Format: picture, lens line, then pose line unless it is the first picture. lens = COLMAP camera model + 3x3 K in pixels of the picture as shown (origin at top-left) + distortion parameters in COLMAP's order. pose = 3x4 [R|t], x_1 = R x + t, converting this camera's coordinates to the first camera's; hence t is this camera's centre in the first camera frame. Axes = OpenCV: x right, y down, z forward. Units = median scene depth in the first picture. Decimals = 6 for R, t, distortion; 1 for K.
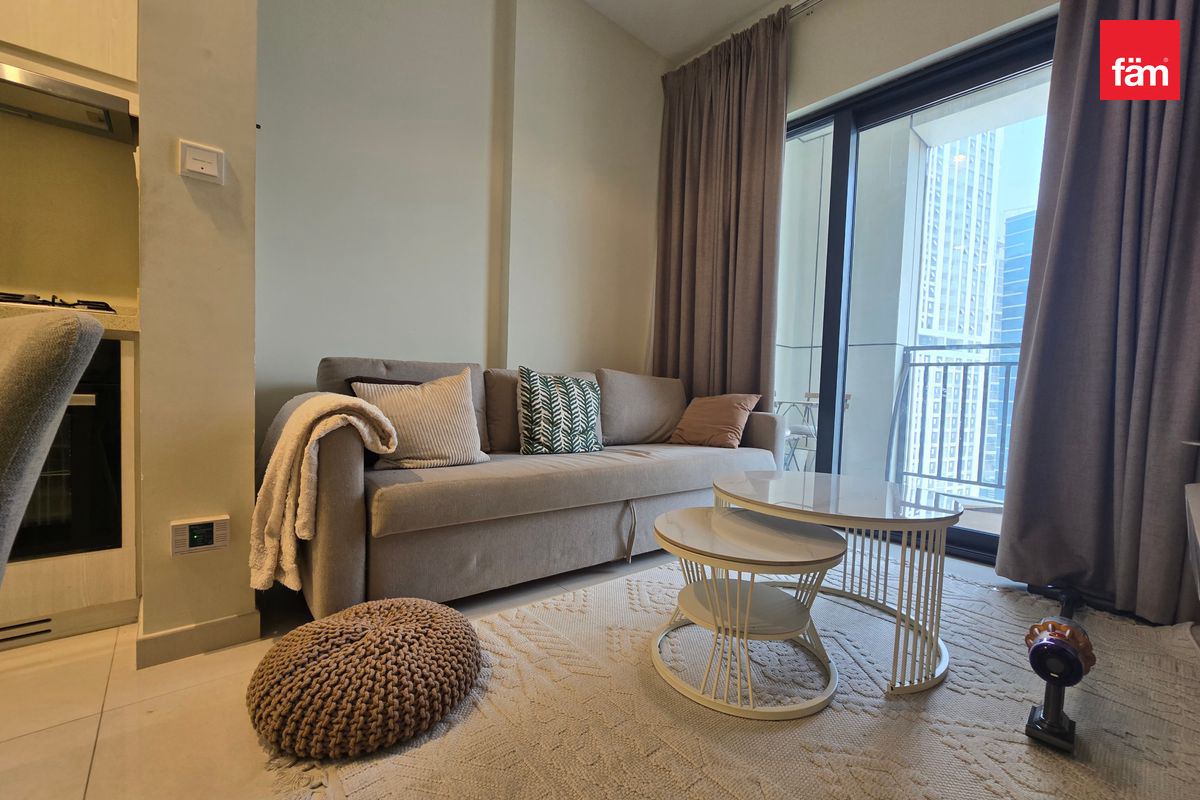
lens RADIAL K [[494.7, 0, 610.4], [0, 494.7, 410.5], [0, 0, 1]] dist [-0.006810, 0.002734]
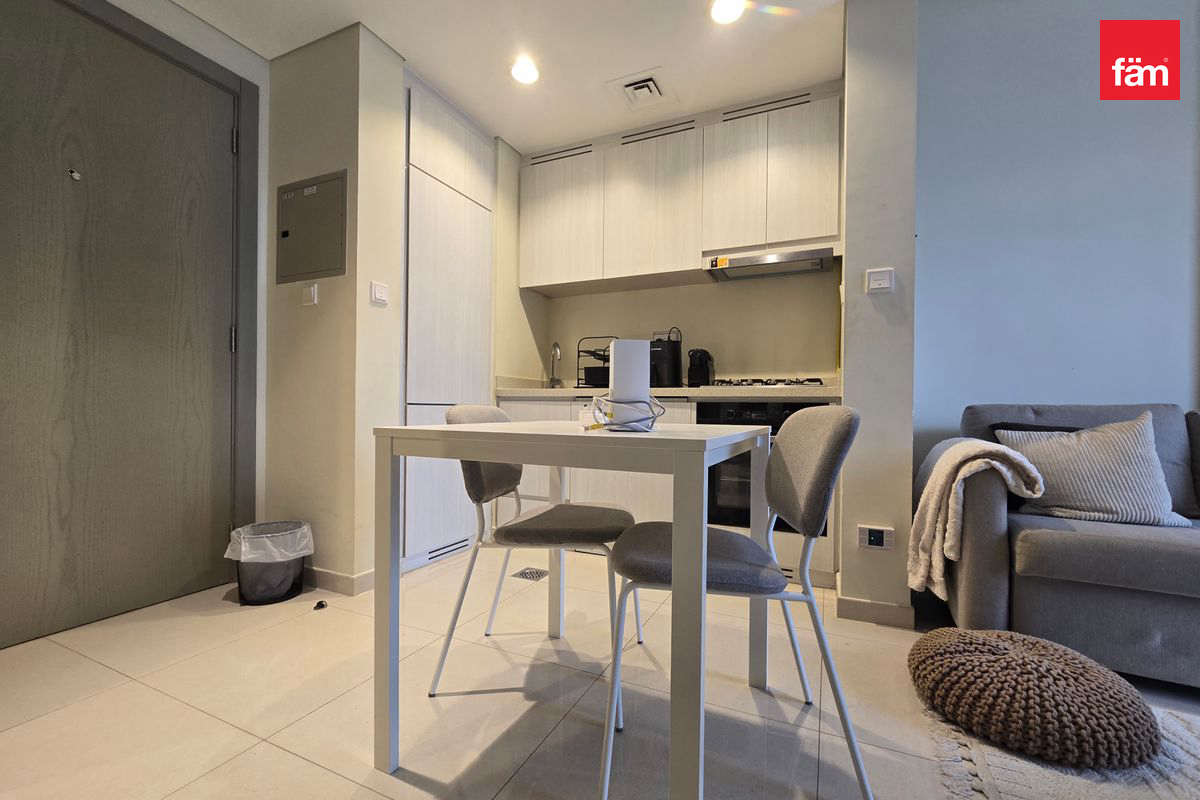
lens RADIAL K [[494.7, 0, 602.1], [0, 494.7, 409.2], [0, 0, 1]] dist [-0.006810, 0.002734]
pose [[0.400100, -0.031177, -0.915941, 0.152552], [-0.041330, 0.997791, -0.052017, -0.010361], [0.915539, 0.058668, 0.397928, -0.277683]]
